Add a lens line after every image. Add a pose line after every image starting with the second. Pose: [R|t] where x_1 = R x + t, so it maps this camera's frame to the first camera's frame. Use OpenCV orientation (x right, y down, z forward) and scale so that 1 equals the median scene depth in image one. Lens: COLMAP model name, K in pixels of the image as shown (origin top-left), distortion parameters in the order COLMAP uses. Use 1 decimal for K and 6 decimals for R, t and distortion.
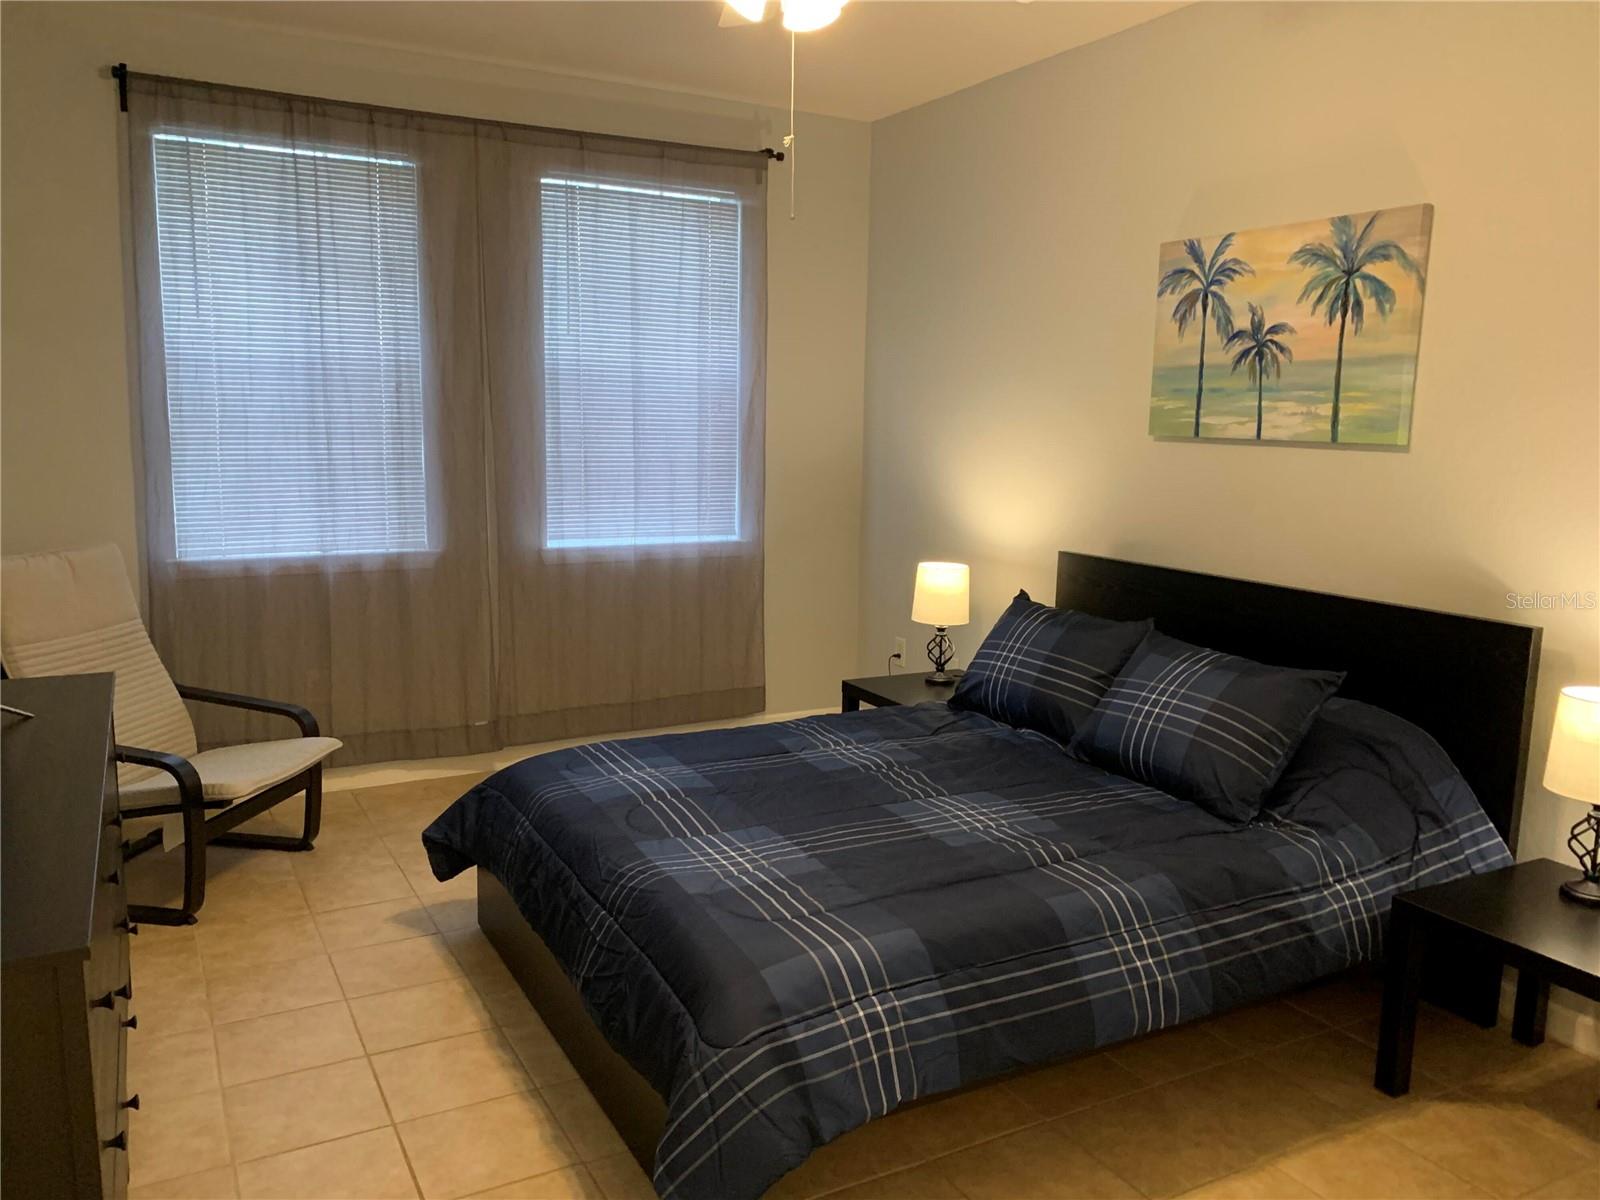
lens RADIAL K [[1205.1, 0, 791.7], [0, 1205.1, 605.6], [0, 0, 1]] dist [-0.004113, -0.002232]
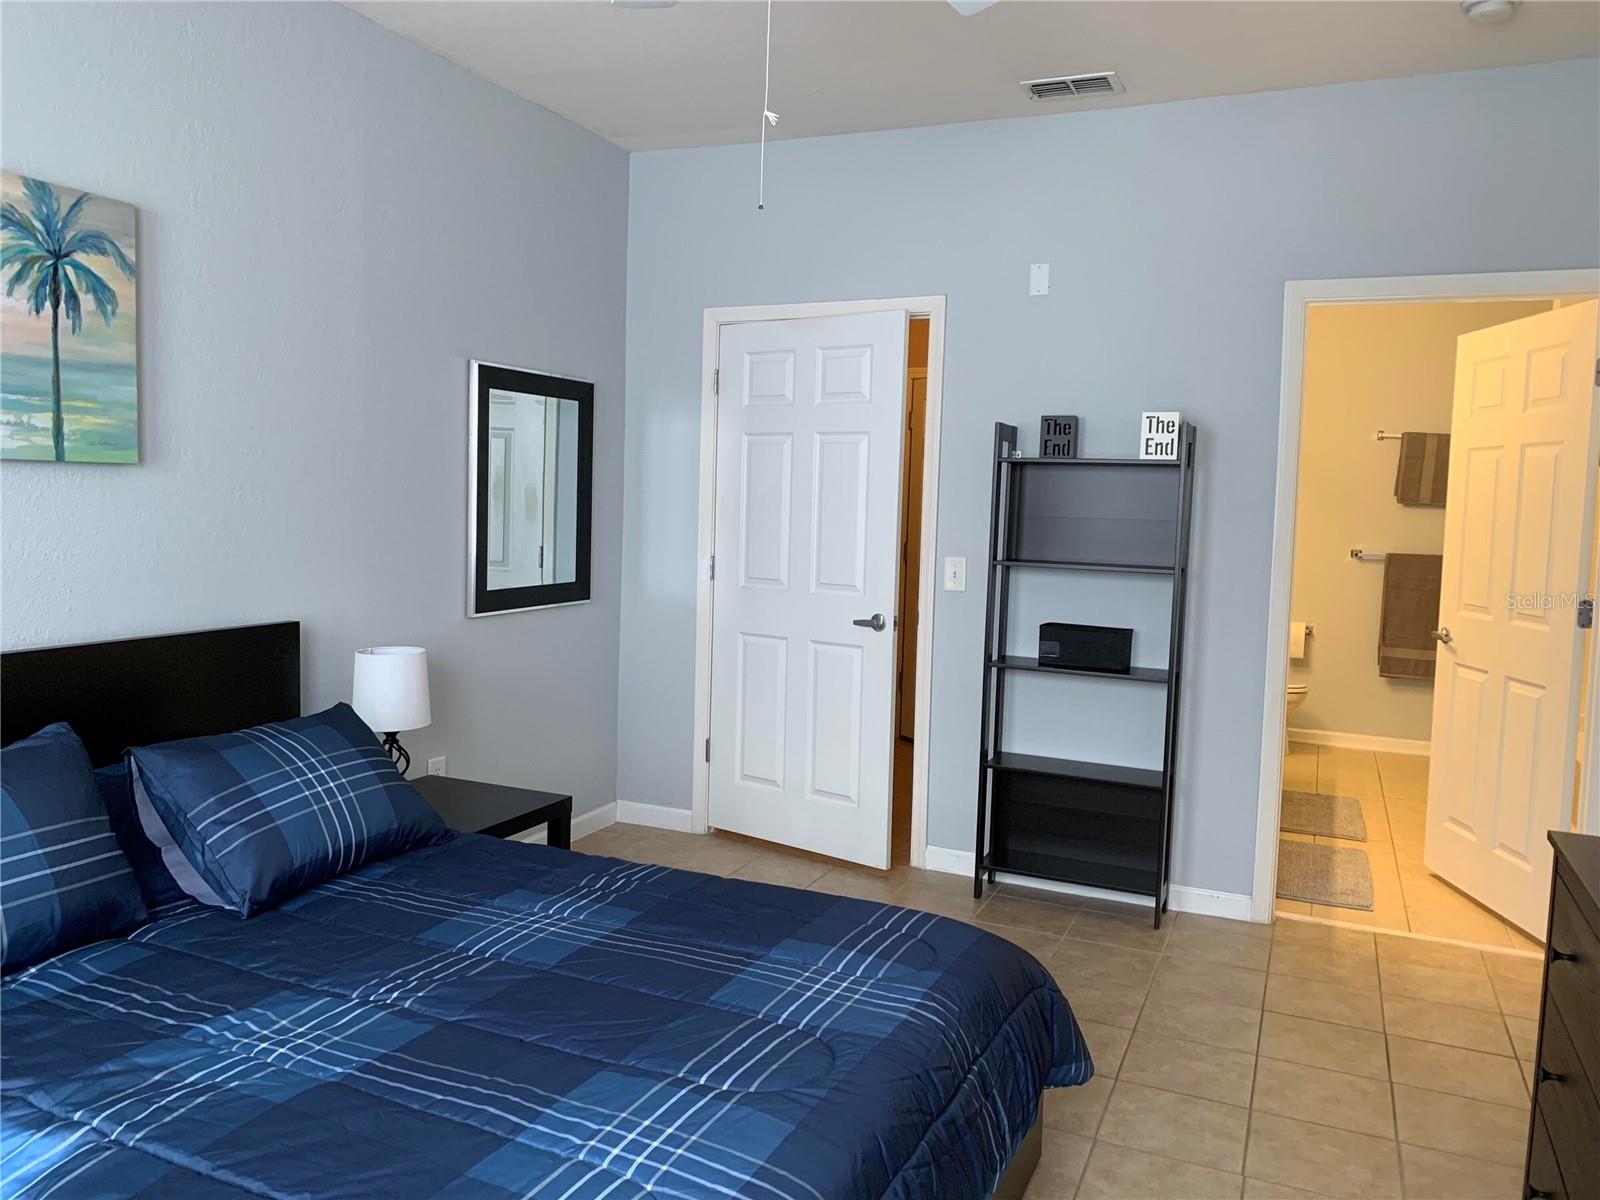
lens RADIAL K [[1205.1, 0, 789.7], [0, 1205.1, 590.2], [0, 0, 1]] dist [-0.004113, -0.002232]
pose [[-0.609459, -0.097006, 0.786860, -0.505866], [0.091014, 0.977364, 0.190986, -0.163898], [-0.787576, 0.188013, -0.586835, 1.126437]]
